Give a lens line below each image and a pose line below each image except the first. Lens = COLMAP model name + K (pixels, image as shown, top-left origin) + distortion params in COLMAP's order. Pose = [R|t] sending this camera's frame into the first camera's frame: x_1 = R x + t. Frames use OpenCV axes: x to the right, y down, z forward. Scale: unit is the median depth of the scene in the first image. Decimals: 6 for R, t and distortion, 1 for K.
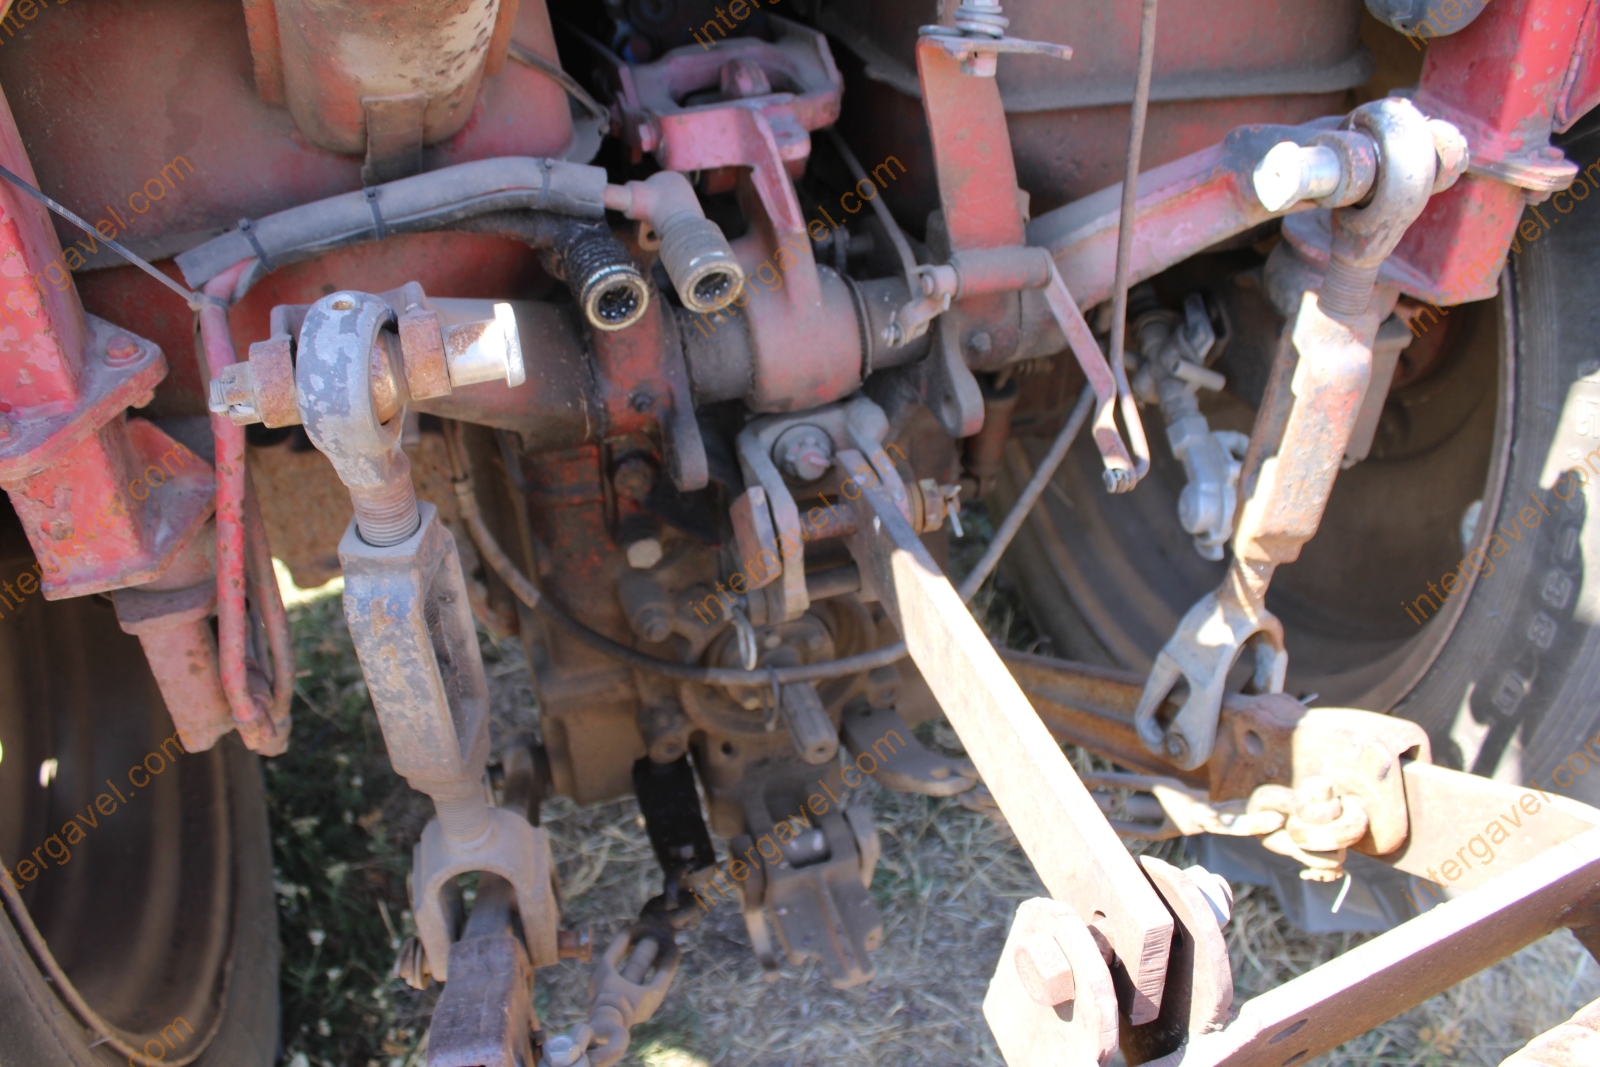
lens RADIAL K [[1352.1, 0, 785.4], [0, 1352.1, 555.7], [0, 0, 1]] dist [-0.157316, 0.135640]
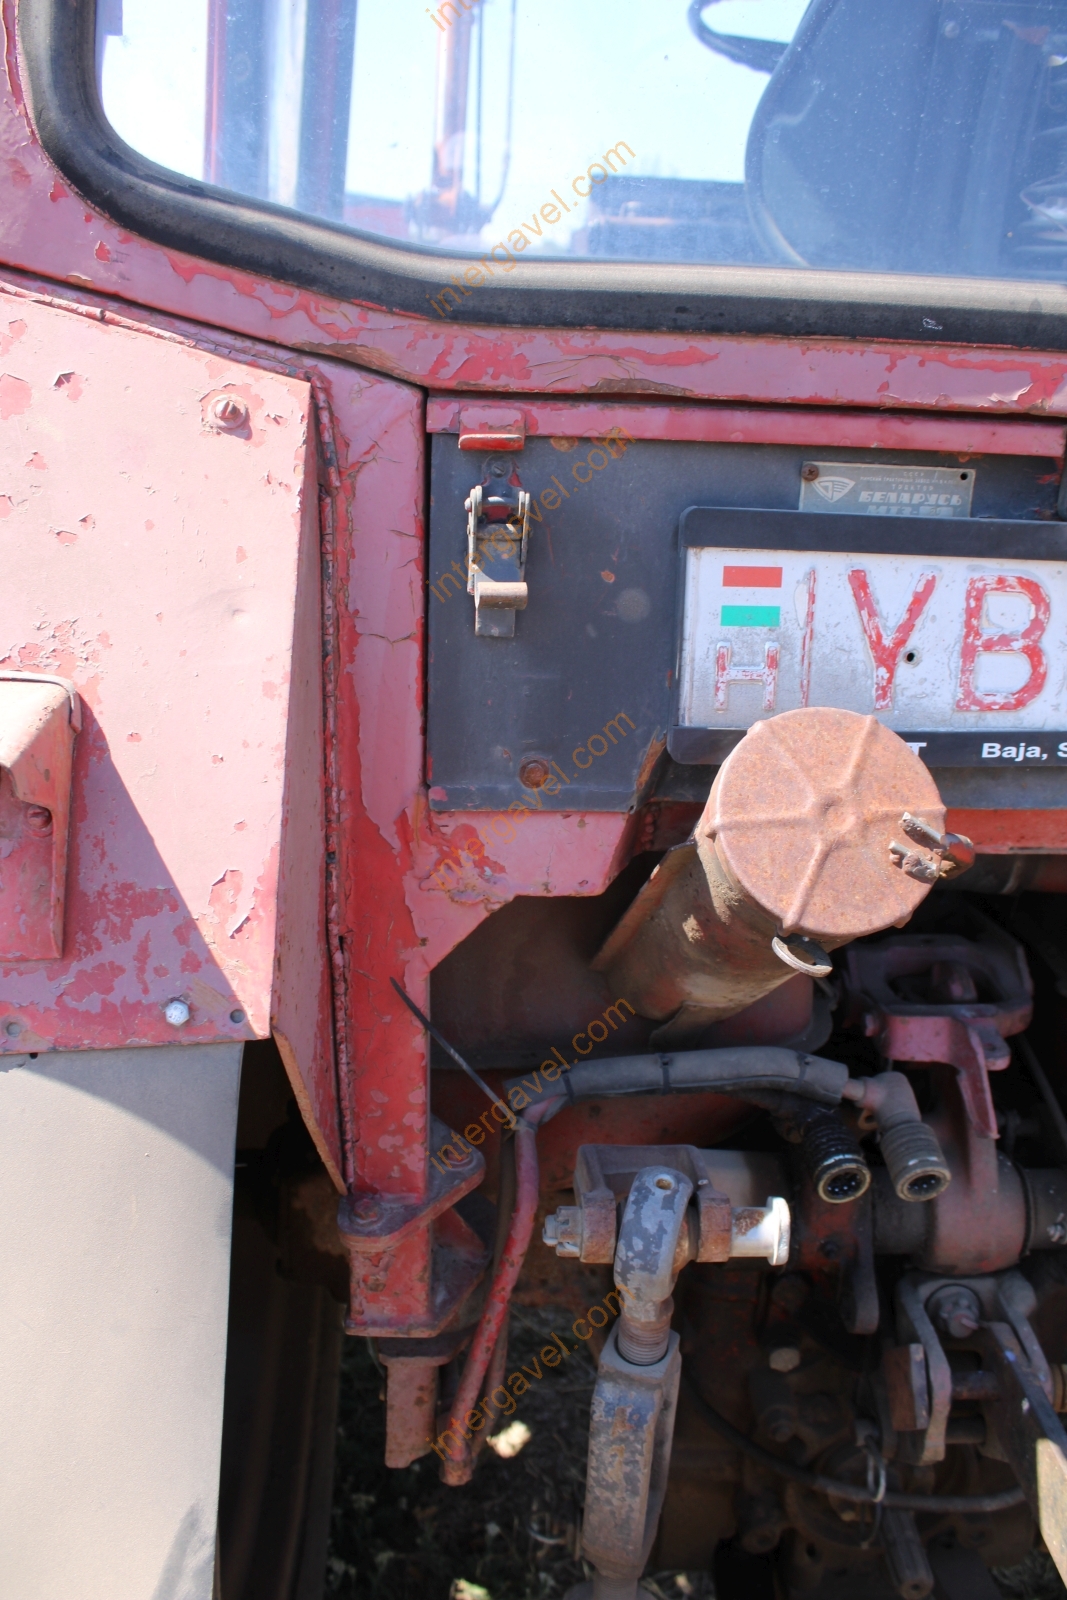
lens RADIAL K [[1352.1, 0, 526.1], [0, 1352.1, 804.9], [0, 0, 1]] dist [-0.157316, 0.135640]
pose [[0.957876, 0.144740, -0.248040, -0.133447], [-0.214984, 0.934057, -0.285166, -0.092151], [0.190409, 0.326478, 0.925828, -0.235083]]
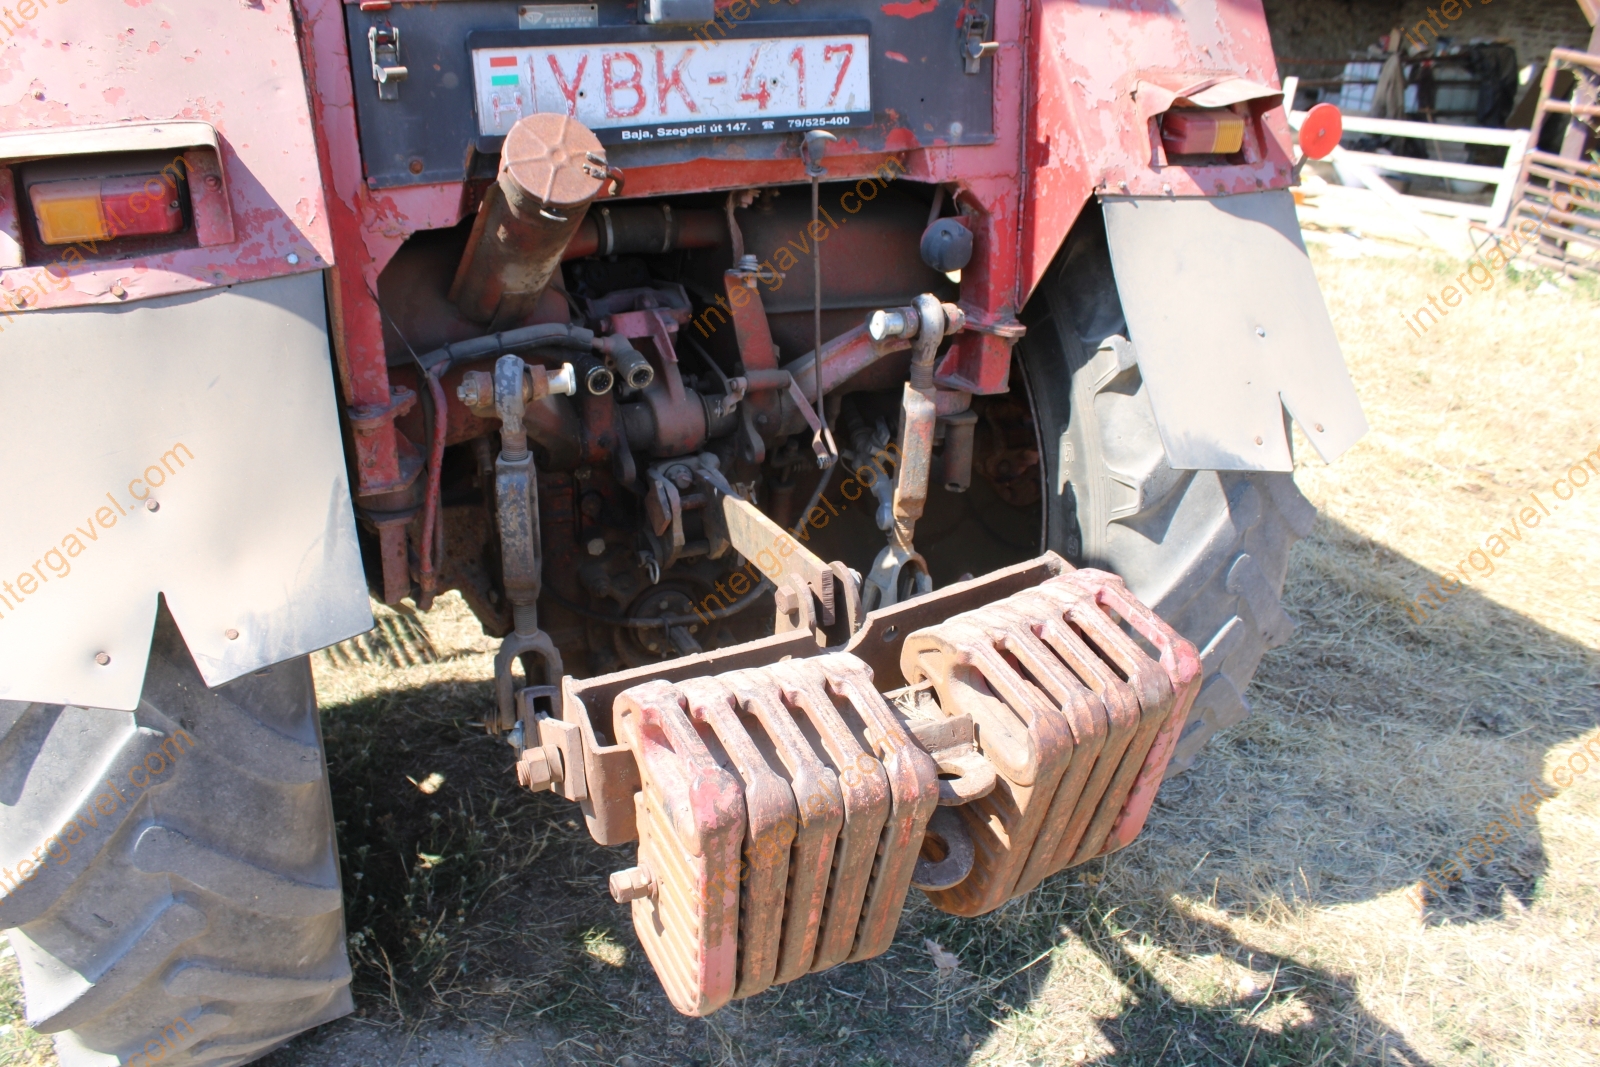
lens RADIAL K [[1352.1, 0, 784.7], [0, 1352.1, 550.4], [0, 0, 1]] dist [-0.157316, 0.135640]
pose [[0.993175, -0.029917, 0.112733, -0.069451], [0.056123, 0.969872, -0.237063, 0.590118], [-0.102244, 0.241772, 0.964931, -1.080234]]
